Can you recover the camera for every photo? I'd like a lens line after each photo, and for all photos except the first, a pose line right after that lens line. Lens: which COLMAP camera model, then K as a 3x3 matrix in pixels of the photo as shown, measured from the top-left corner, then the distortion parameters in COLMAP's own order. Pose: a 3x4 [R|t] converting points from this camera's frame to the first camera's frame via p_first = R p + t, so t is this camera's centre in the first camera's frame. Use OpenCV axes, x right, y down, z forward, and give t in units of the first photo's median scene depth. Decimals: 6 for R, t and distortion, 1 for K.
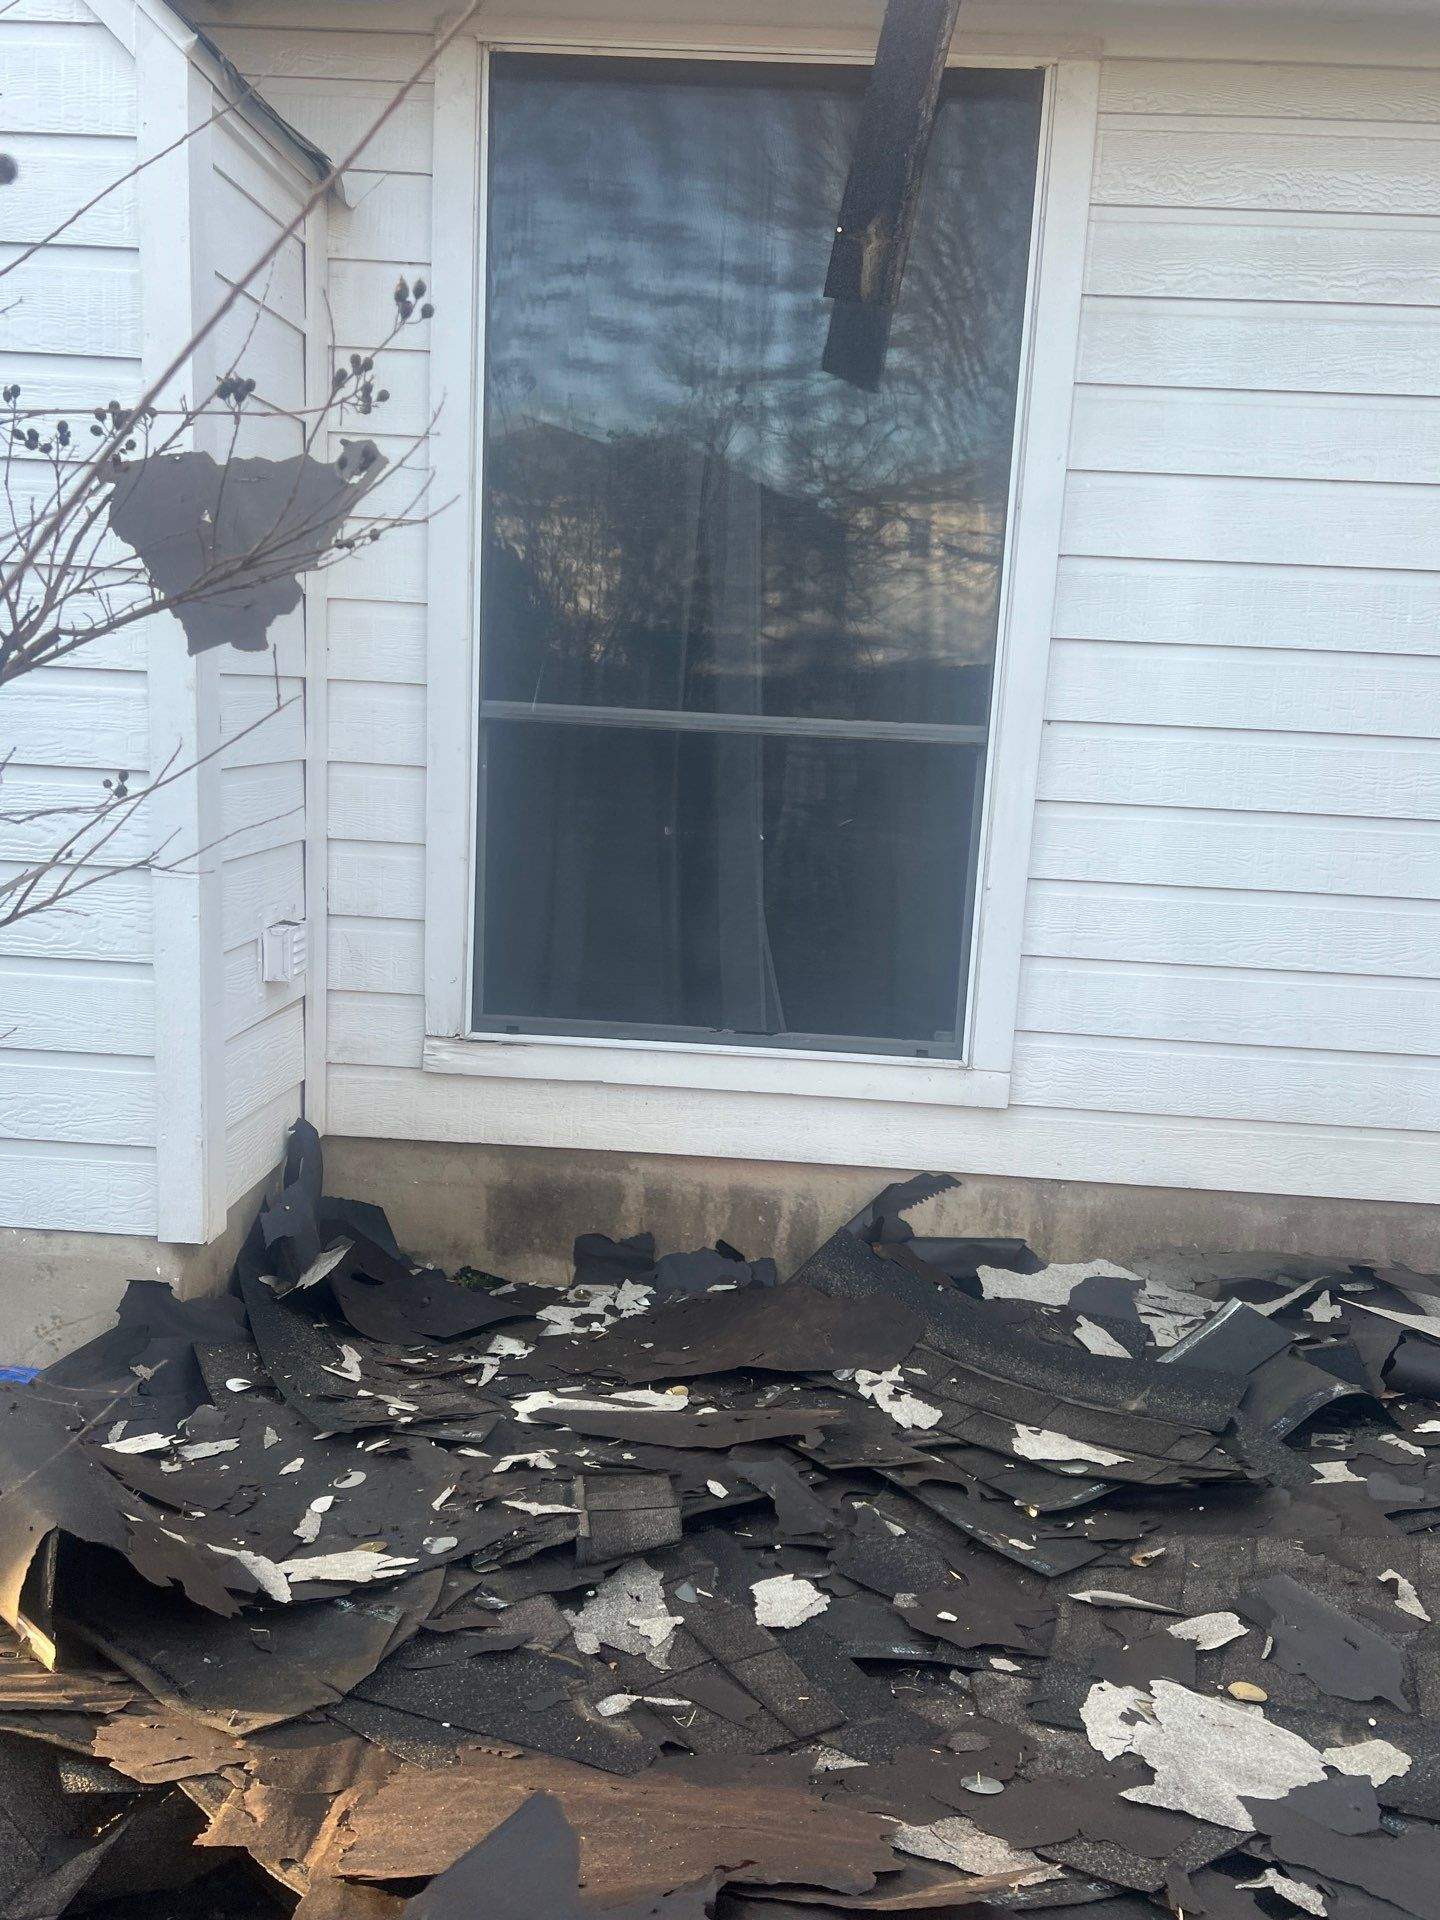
lens RADIAL K [[1557.3, 0, 720.0], [0, 1557.3, 960.0], [0, 0, 1]] dist [0.093305, -0.138213]
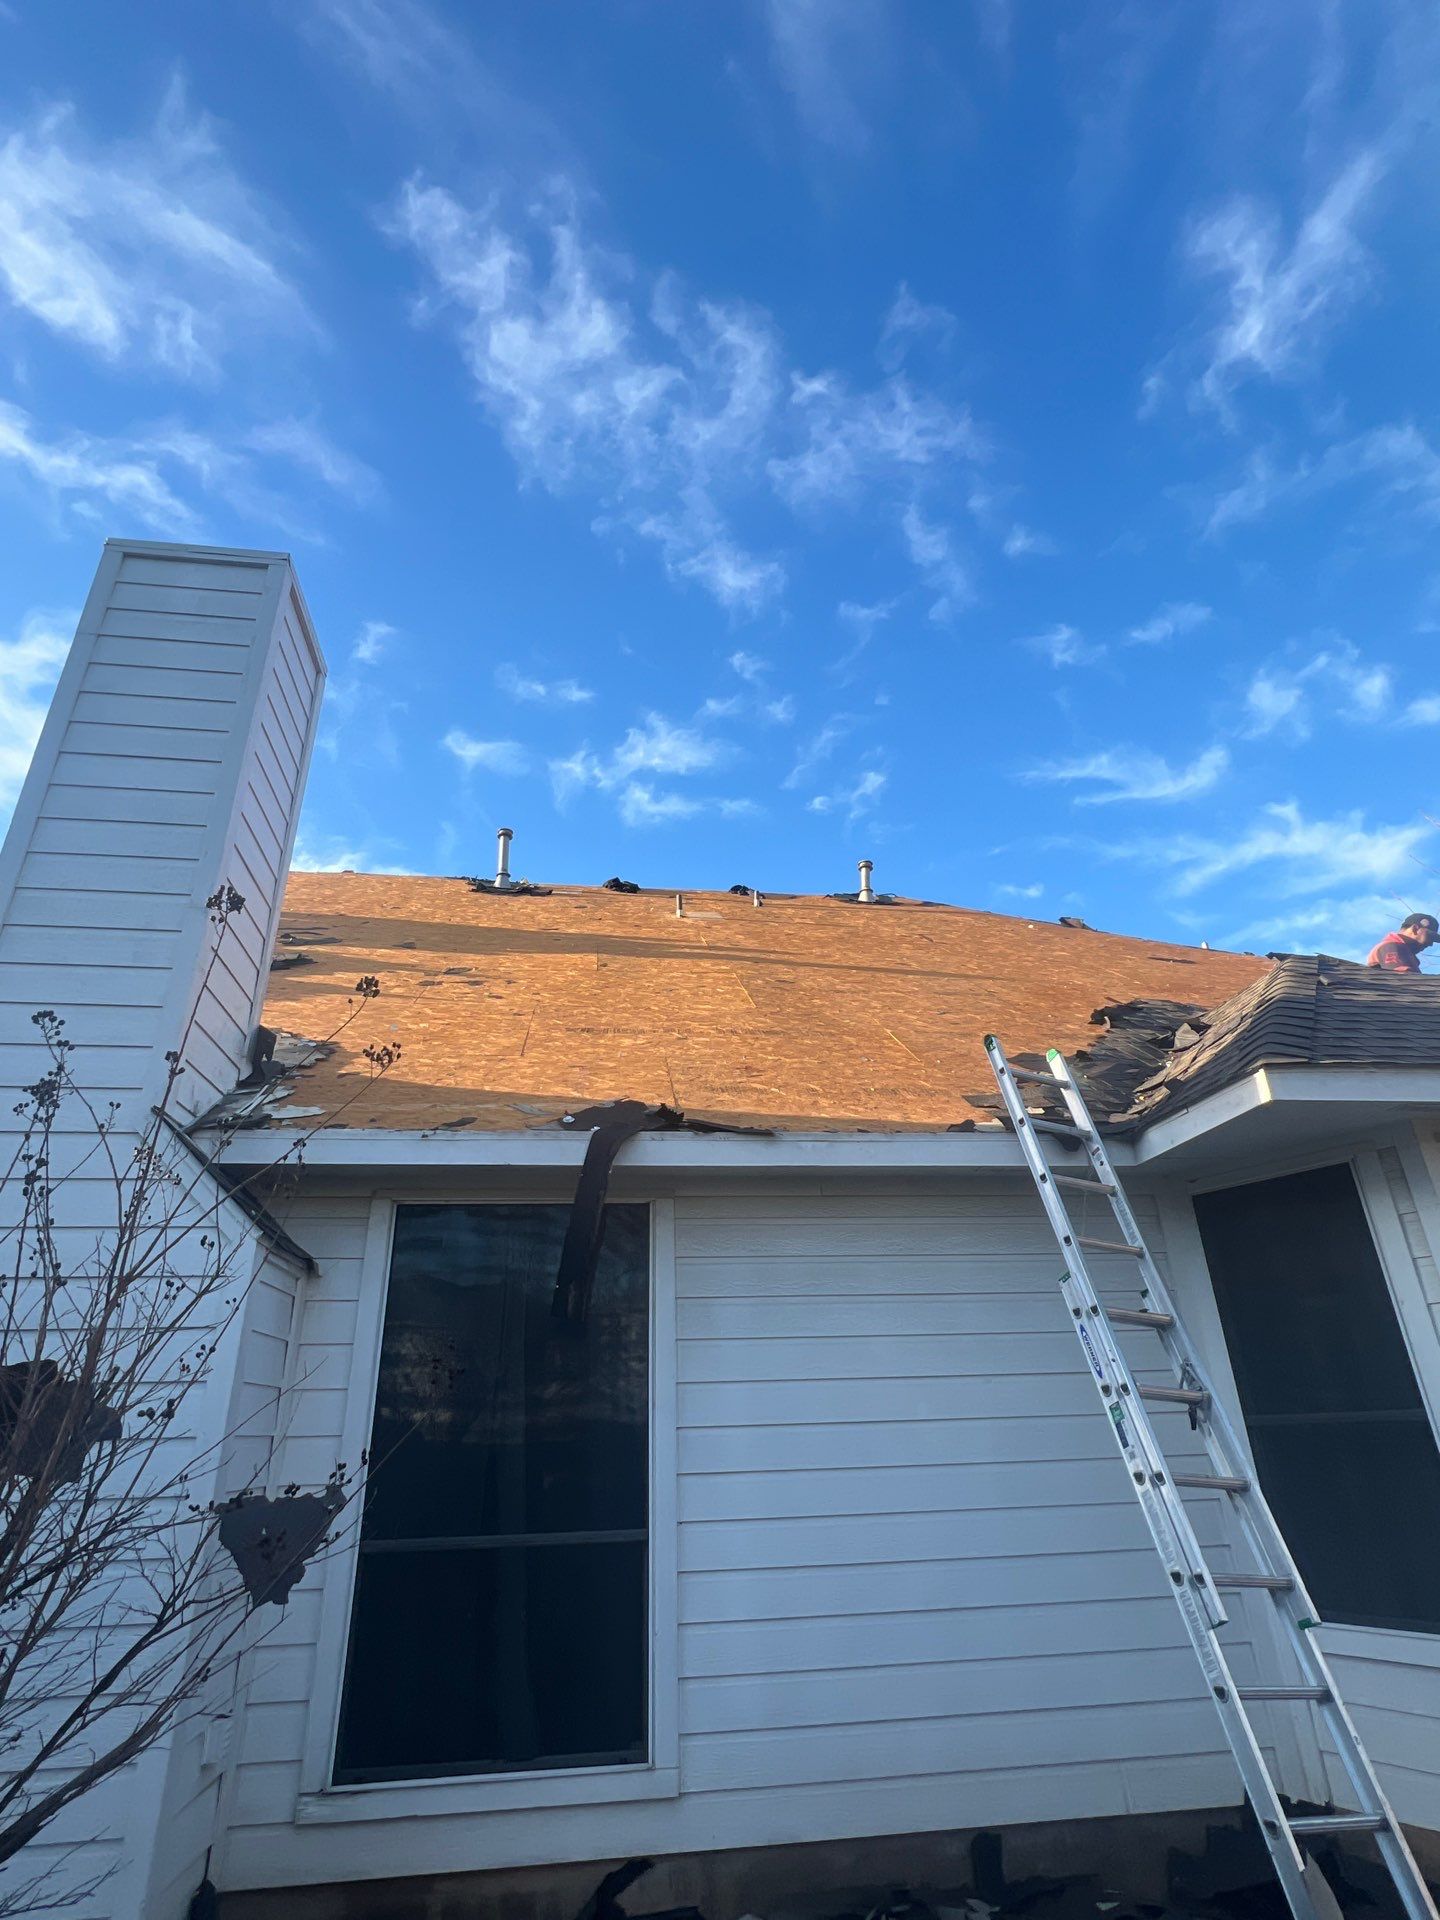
lens RADIAL K [[981.5, 0, 720.0], [0, 981.5, 960.0], [0, 0, 1]] dist [-0.004719, 0.002058]
pose [[0.980879, 0.010875, 0.194317, 0.022581], [0.104315, 0.813527, -0.572095, -0.025787], [-0.164304, 0.581425, 0.796837, -0.323756]]
